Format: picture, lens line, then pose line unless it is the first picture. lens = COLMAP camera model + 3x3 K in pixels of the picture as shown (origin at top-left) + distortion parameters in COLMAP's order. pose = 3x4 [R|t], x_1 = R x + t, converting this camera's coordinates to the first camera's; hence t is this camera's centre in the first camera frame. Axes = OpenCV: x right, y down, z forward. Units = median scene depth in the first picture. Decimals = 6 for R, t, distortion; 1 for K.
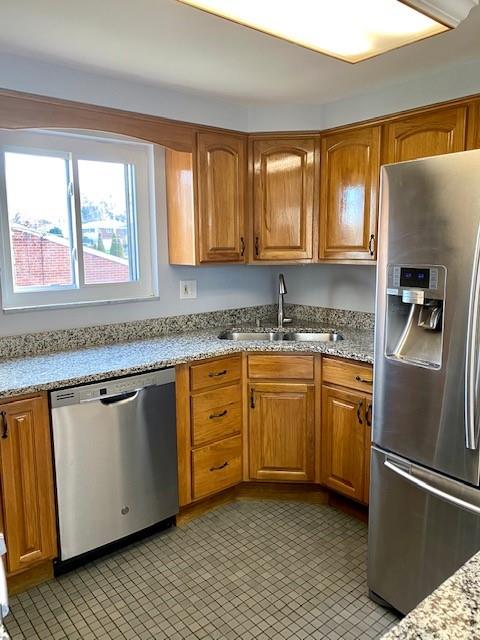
lens RADIAL K [[482.9, 0, 242.4], [0, 482.9, 313.8], [0, 0, 1]] dist [0.042250, -0.048139]
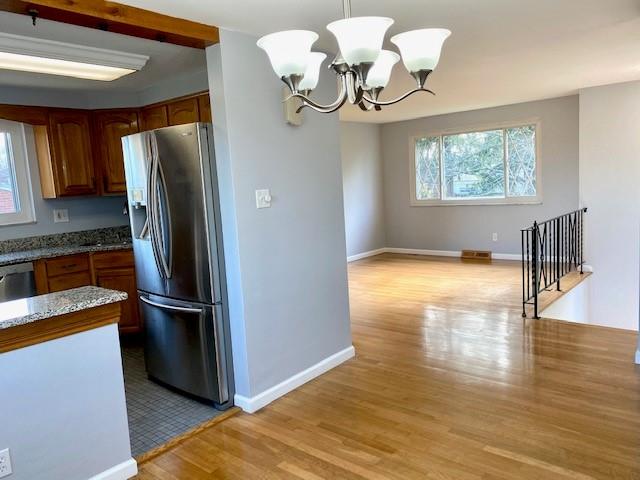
lens RADIAL K [[482.9, 0, 309.9], [0, 482.9, 231.2], [0, 0, 1]] dist [0.042250, -0.048139]
pose [[0.985864, -0.073714, 0.150463, 0.464973], [0.079293, 0.996356, -0.031416, 0.117644], [-0.147599, 0.042903, 0.988116, -0.638266]]
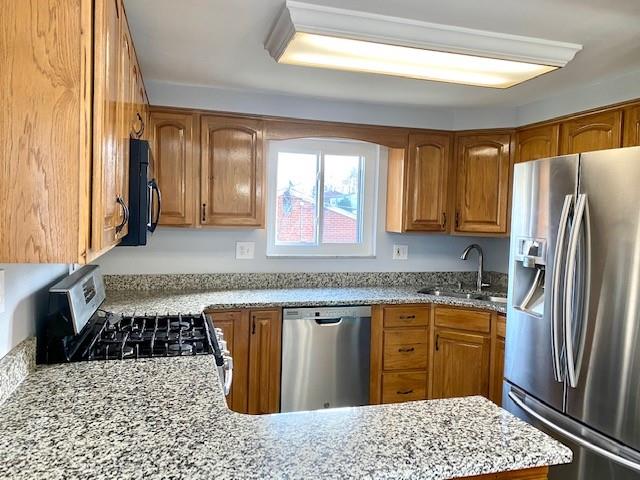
lens RADIAL K [[482.9, 0, 319.8], [0, 482.9, 234.7], [0, 0, 1]] dist [0.042250, -0.048139]
pose [[0.915395, 0.053125, -0.399037, 0.226194], [-0.094089, 0.992033, -0.083769, 0.034990], [0.391408, 0.114227, 0.913100, -0.275286]]
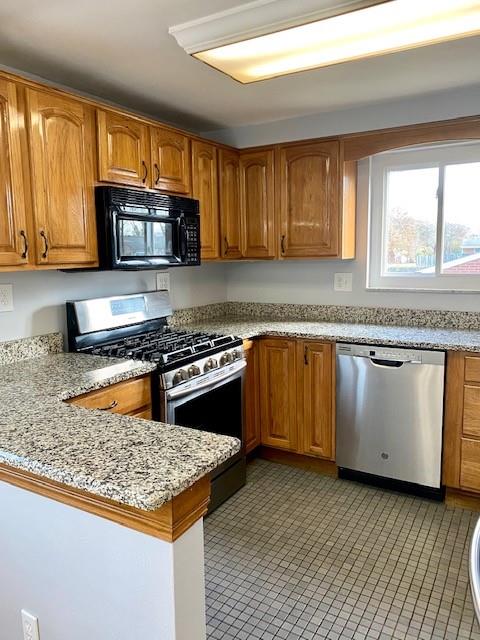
lens RADIAL K [[482.9, 0, 238.6], [0, 482.9, 315.5], [0, 0, 1]] dist [0.042250, -0.048139]
pose [[0.336141, 0.128014, -0.933071, 0.623963], [-0.122858, 0.988214, 0.091320, -0.010632], [0.933764, 0.083939, 0.347906, 0.166955]]
